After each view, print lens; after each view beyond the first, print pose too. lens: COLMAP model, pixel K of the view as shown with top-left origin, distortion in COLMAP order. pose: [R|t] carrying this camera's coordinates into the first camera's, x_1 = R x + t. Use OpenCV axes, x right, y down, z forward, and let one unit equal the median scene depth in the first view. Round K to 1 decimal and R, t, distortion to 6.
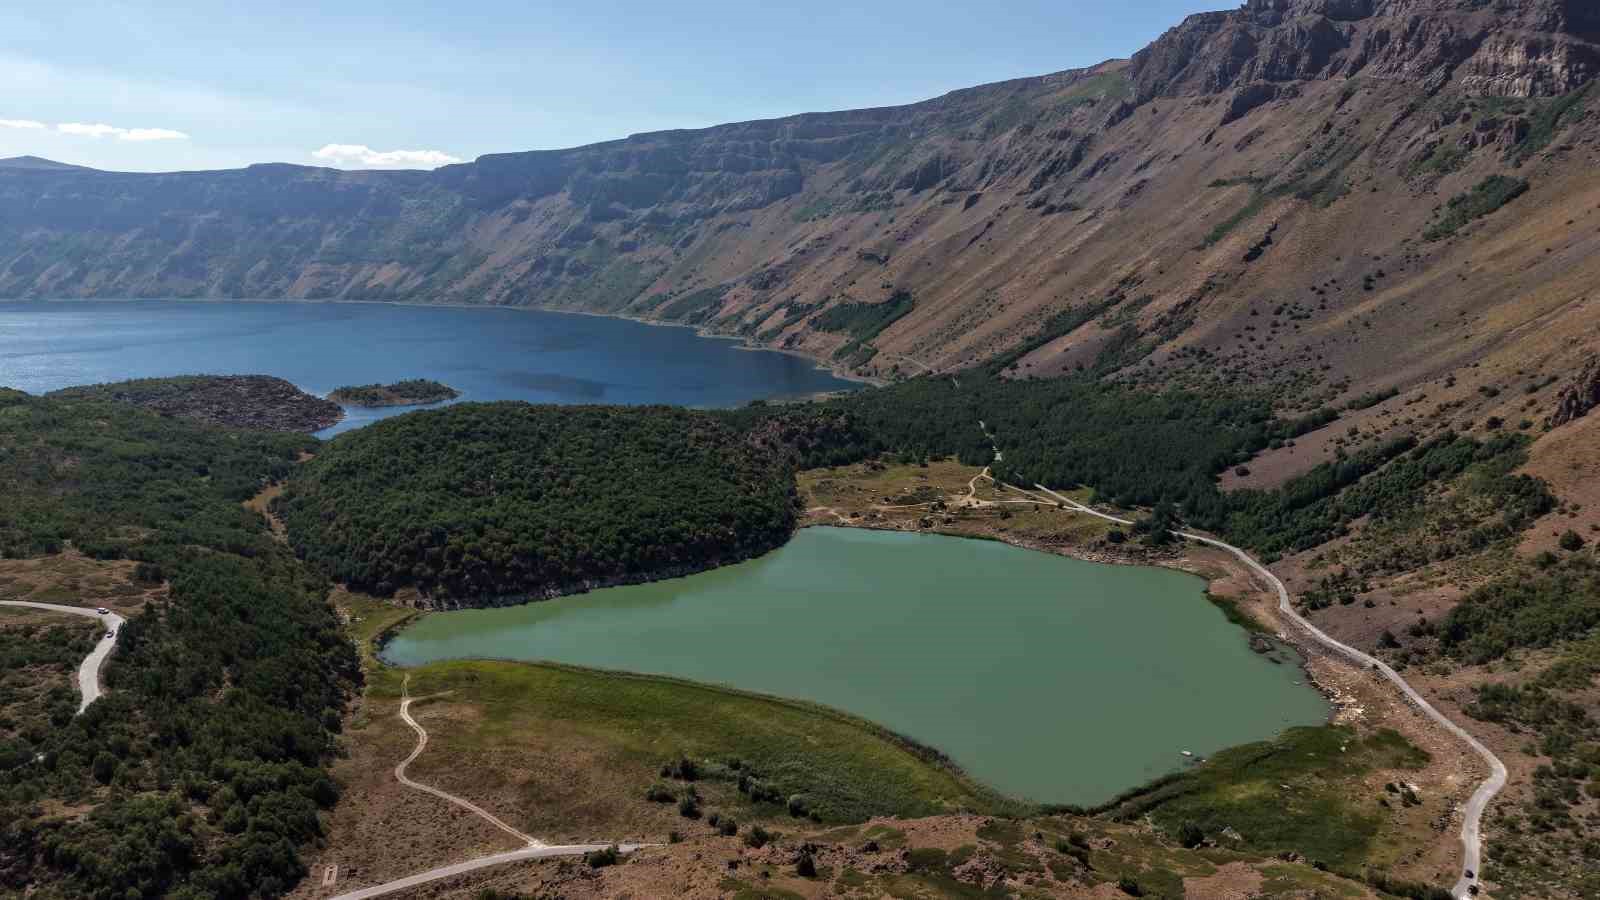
lens RADIAL K [[1065.3, 0, 800.0], [0, 1065.3, 450.0], [0, 0, 1]] dist [0.024833, -0.022075]
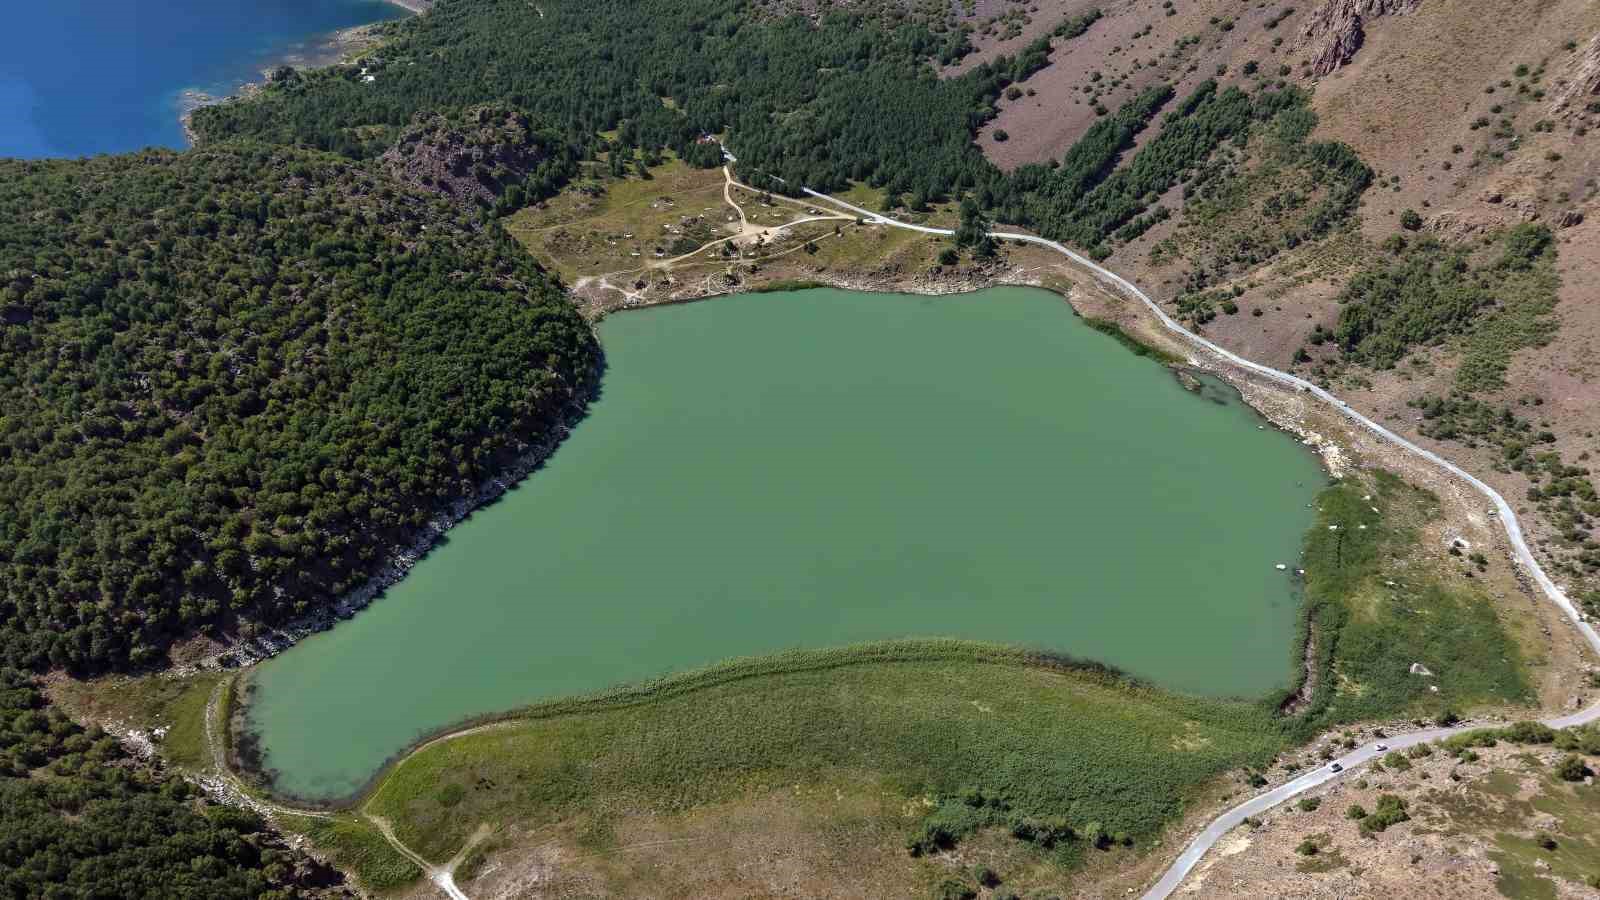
lens RADIAL K [[1065.3, 0, 800.0], [0, 1065.3, 450.0], [0, 0, 1]] dist [0.024833, -0.022075]
pose [[0.844346, -0.315056, 0.433381, -0.295300], [0.105366, 0.890693, 0.442226, -0.215356], [-0.525336, -0.327728, 0.785249, 0.336394]]
